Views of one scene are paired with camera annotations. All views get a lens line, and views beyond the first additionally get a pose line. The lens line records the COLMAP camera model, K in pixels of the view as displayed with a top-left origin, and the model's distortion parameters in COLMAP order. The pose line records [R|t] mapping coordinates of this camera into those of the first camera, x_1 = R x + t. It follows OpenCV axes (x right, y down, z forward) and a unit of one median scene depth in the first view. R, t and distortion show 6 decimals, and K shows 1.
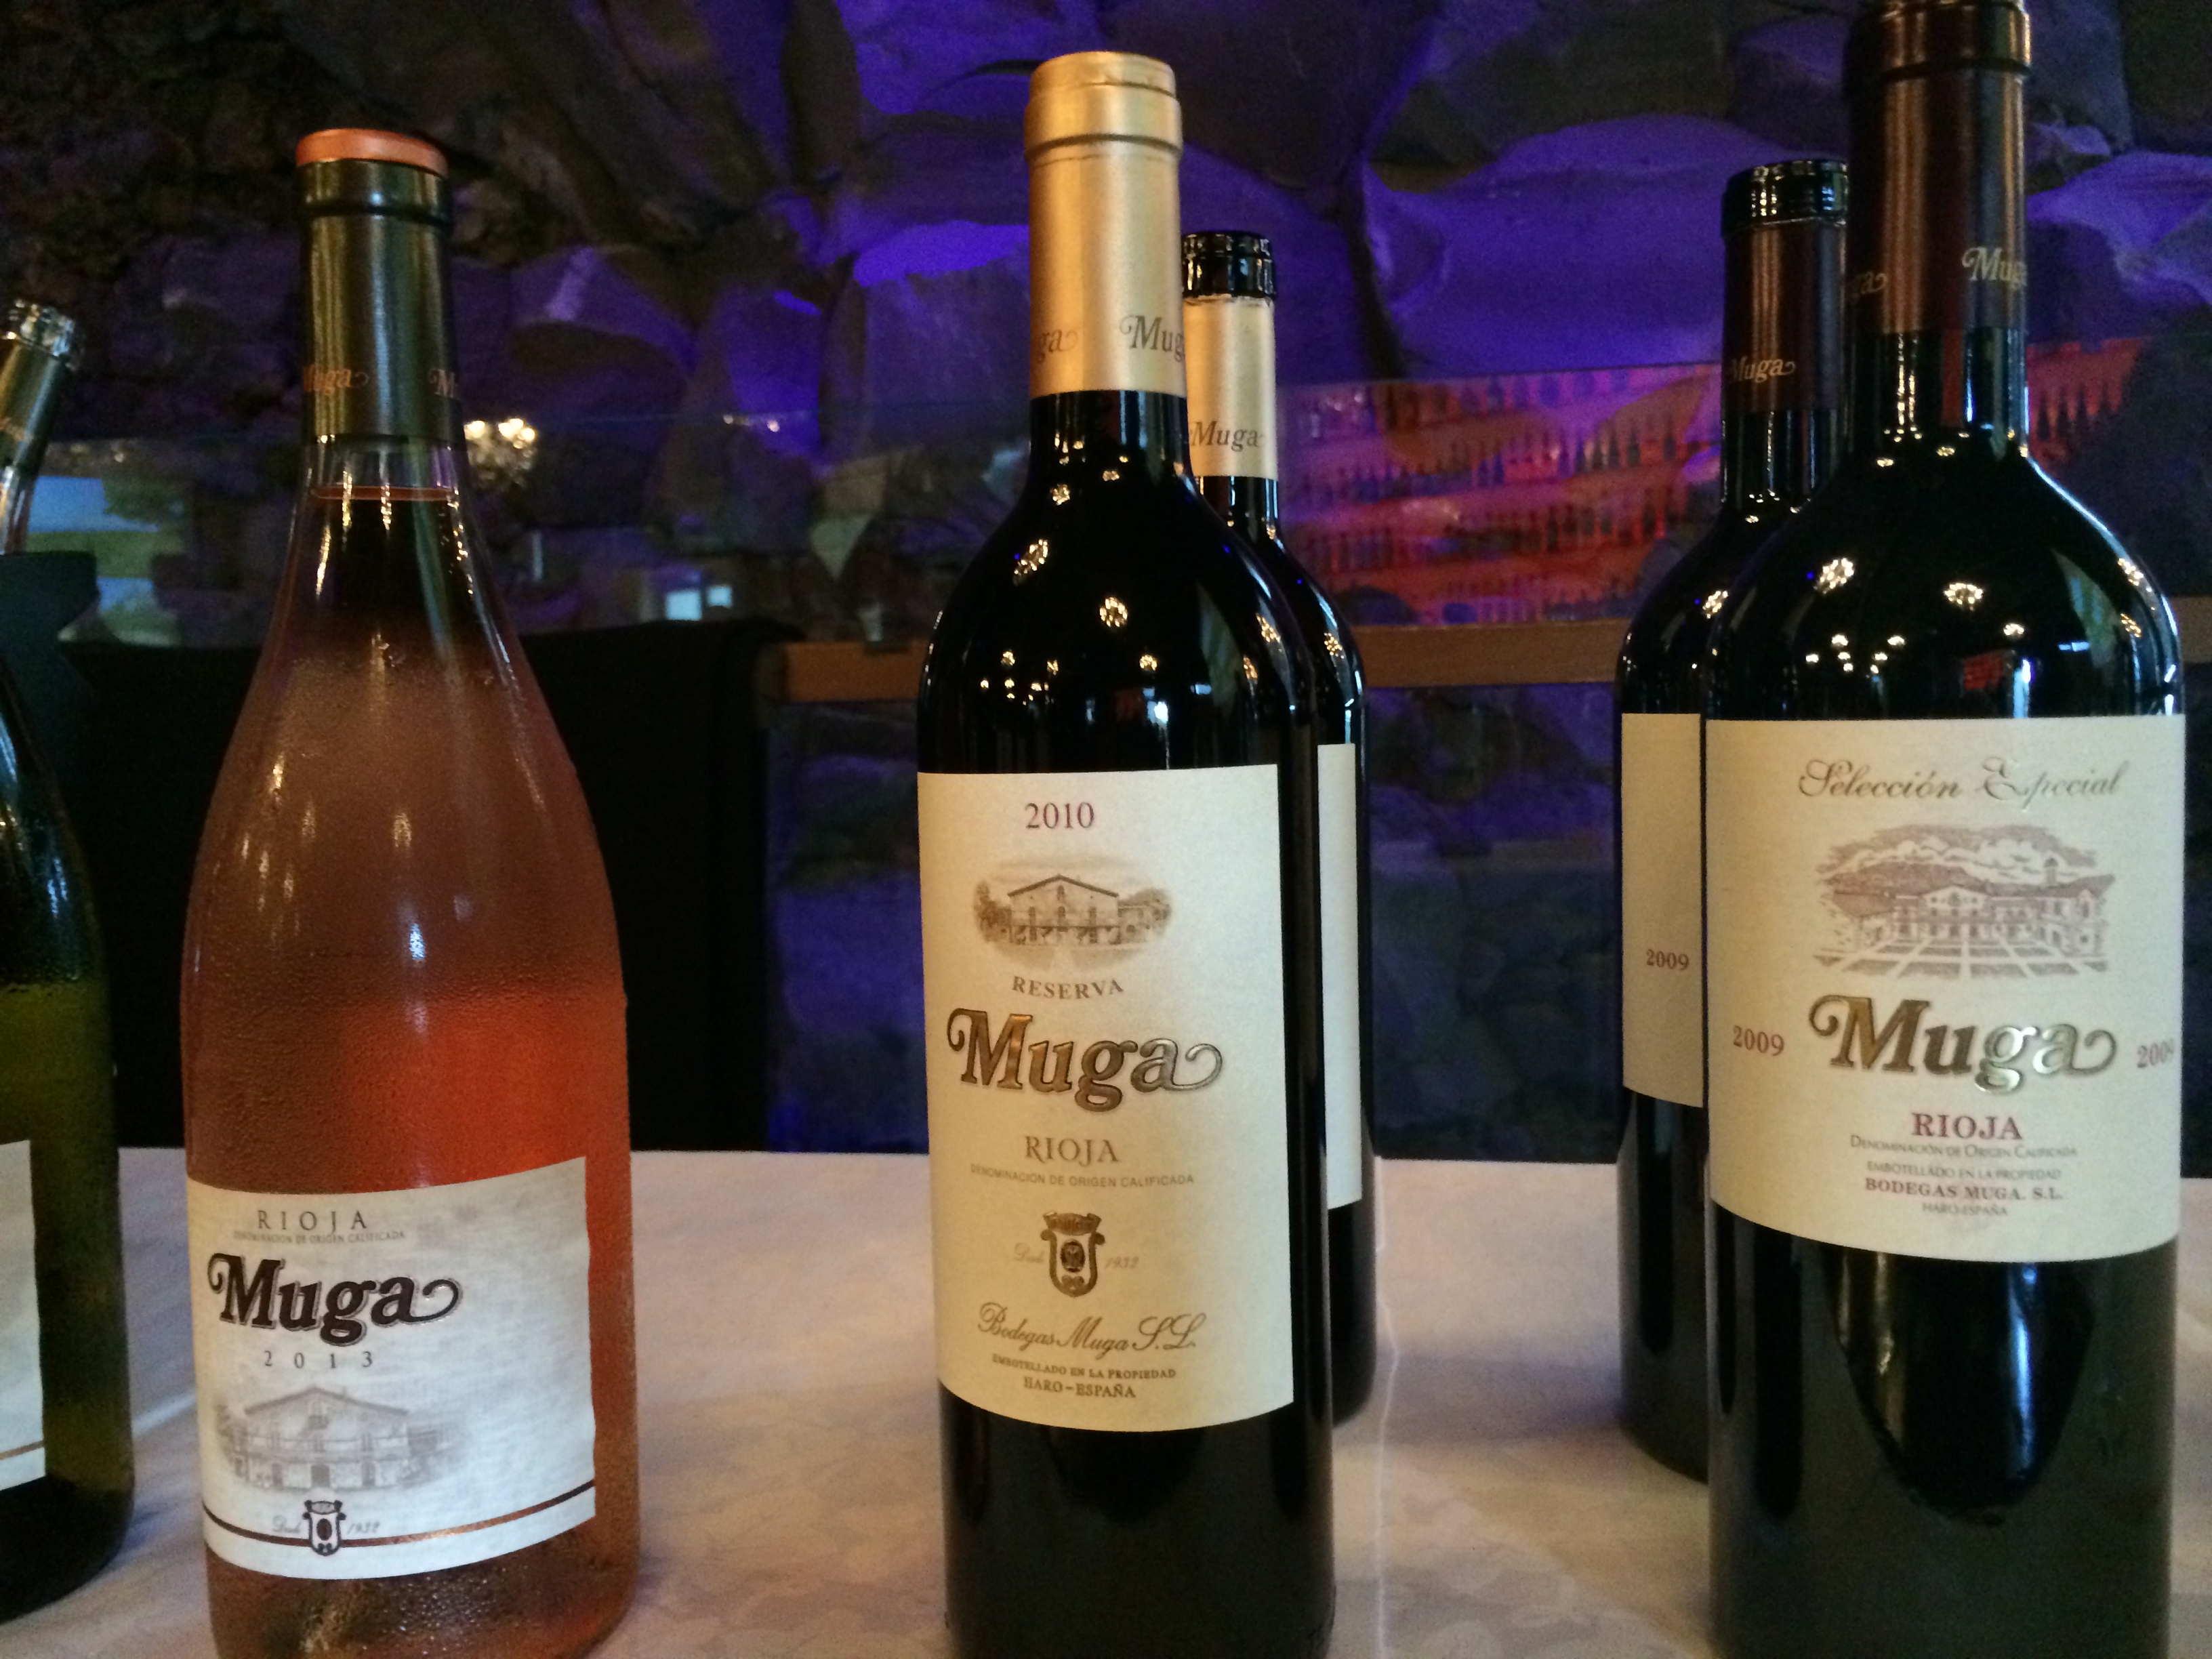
lens RADIAL K [[1911.8, 0, 1102.7], [0, 1911.8, 813.1], [0, 0, 1]] dist [0.076001, -0.096610]
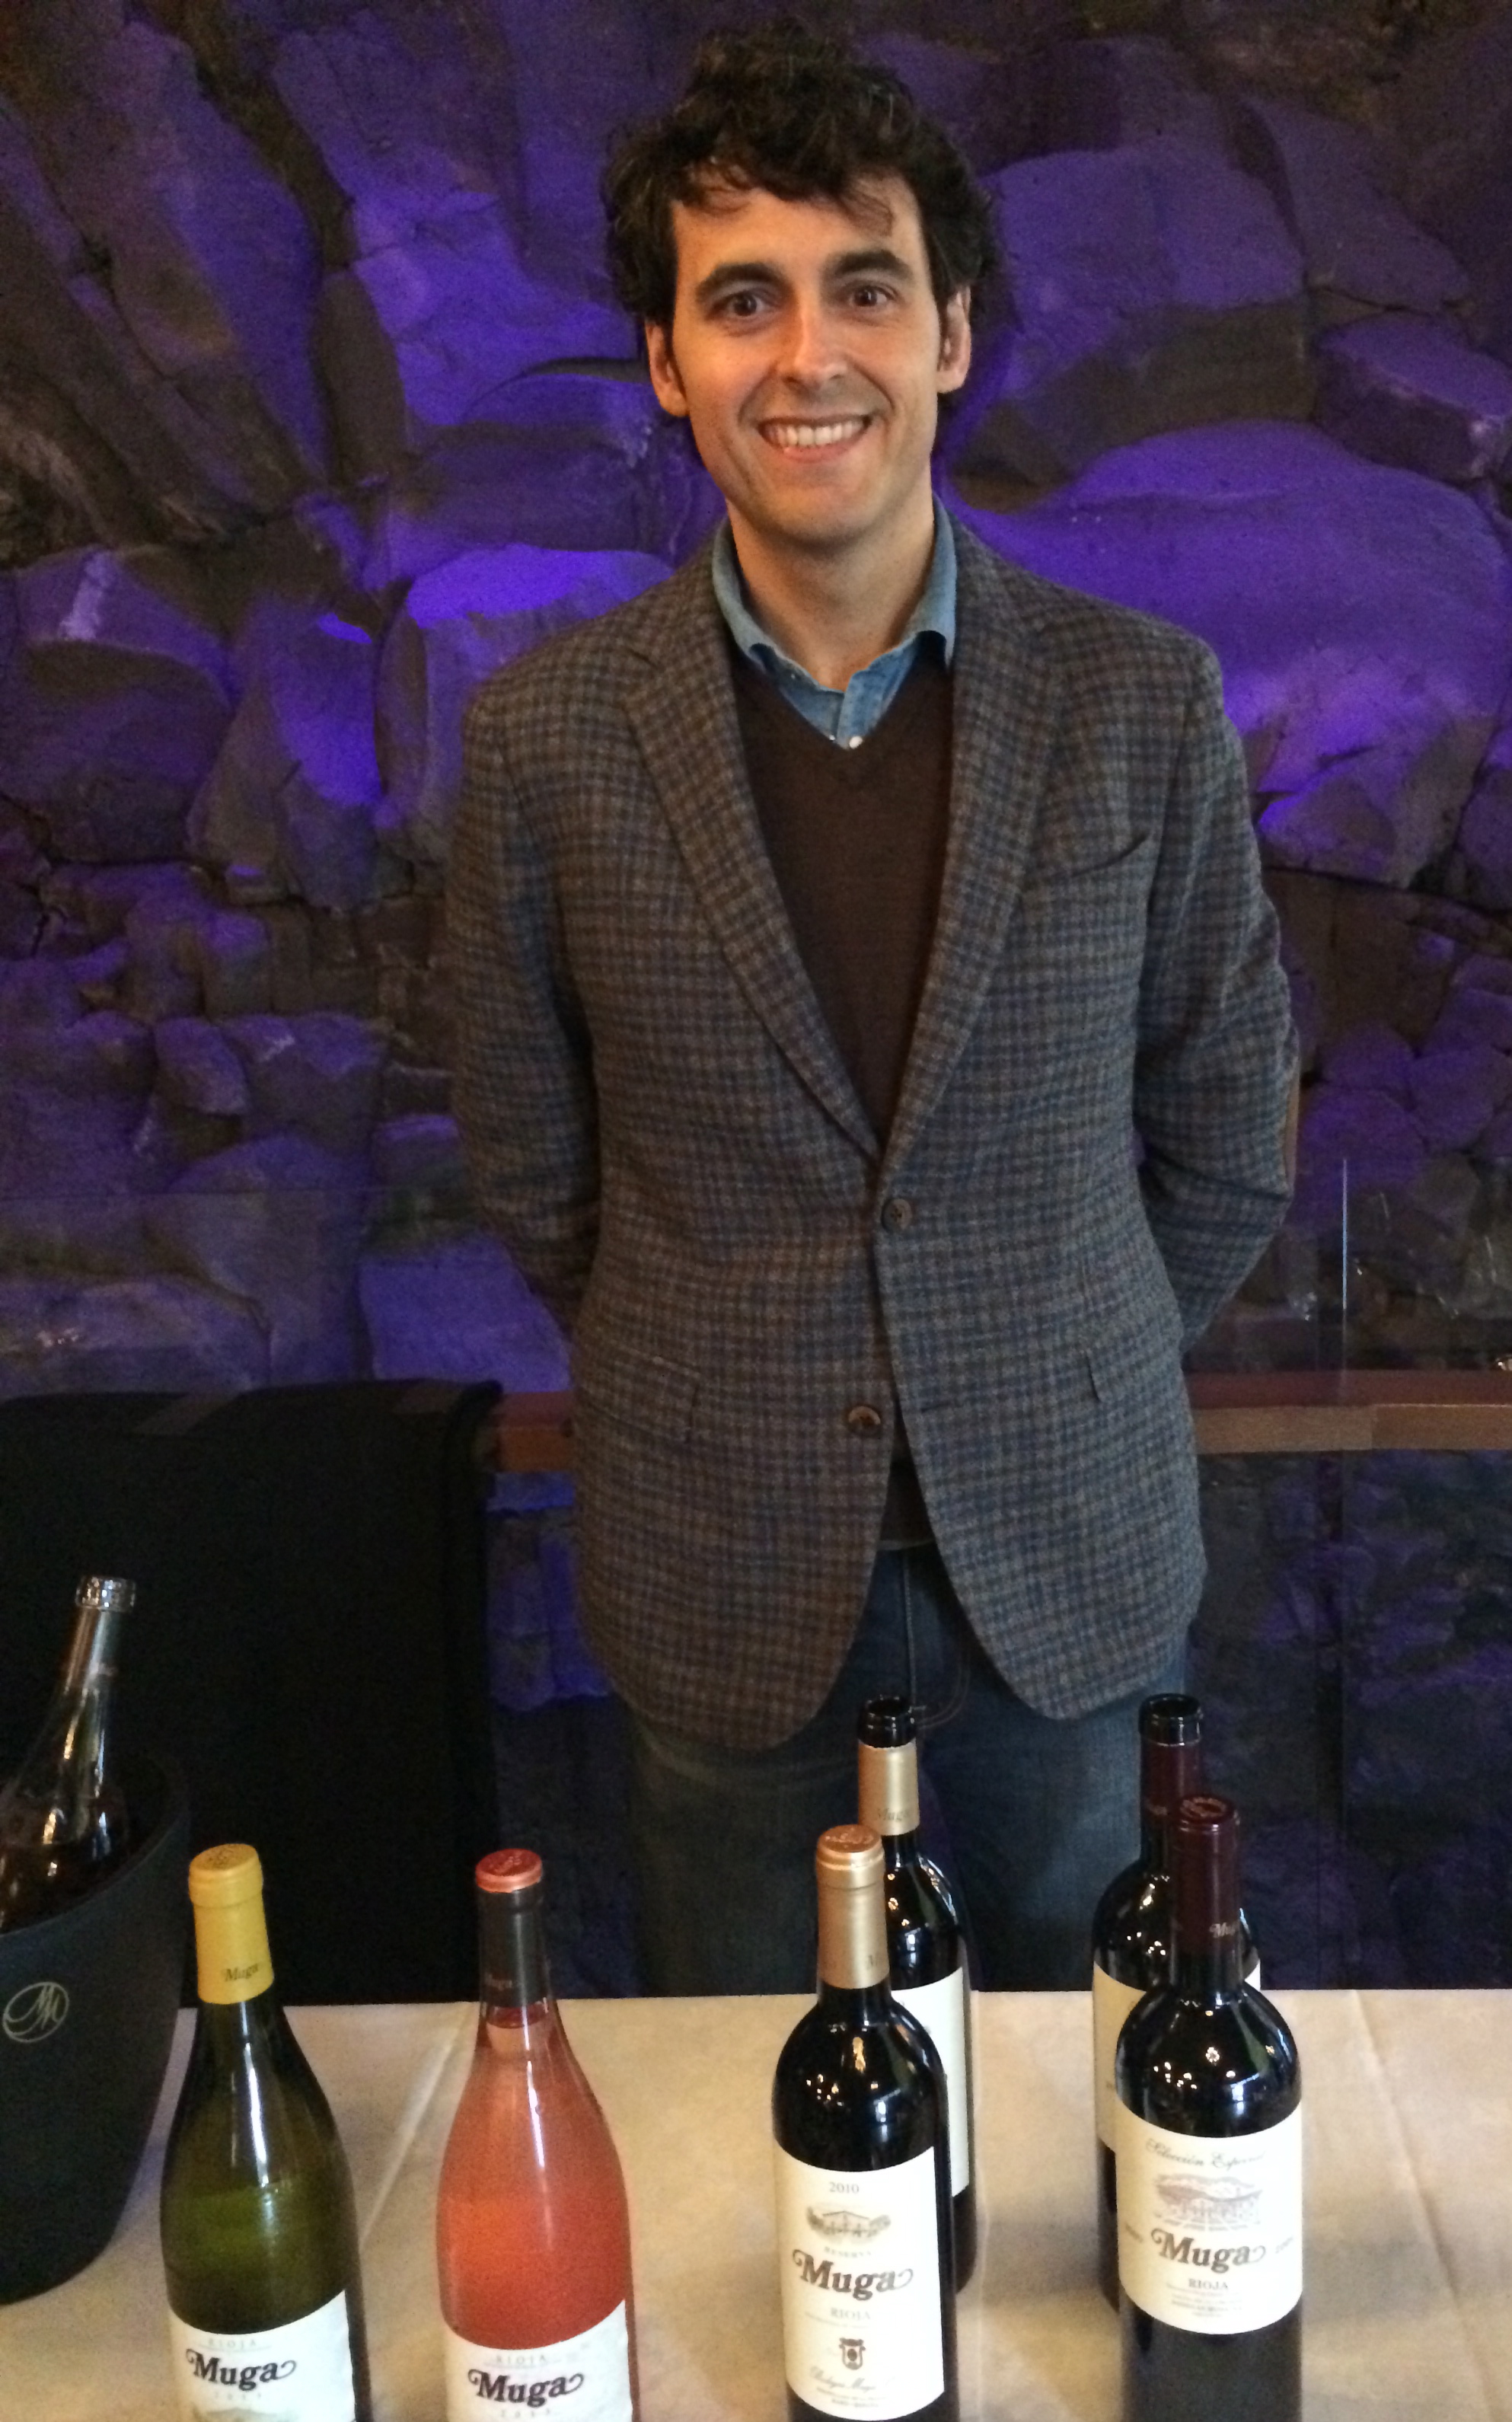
lens RADIAL K [[2163.0, 0, 917.9], [0, 2163.0, 1216.2], [0, 0, 1]] dist [0.052478, -0.033857]
pose [[0.992627, -0.033115, 0.116596, -0.015501], [0.017860, 0.991414, 0.129533, -0.115383], [-0.119884, -0.126496, 0.984696, -0.114542]]
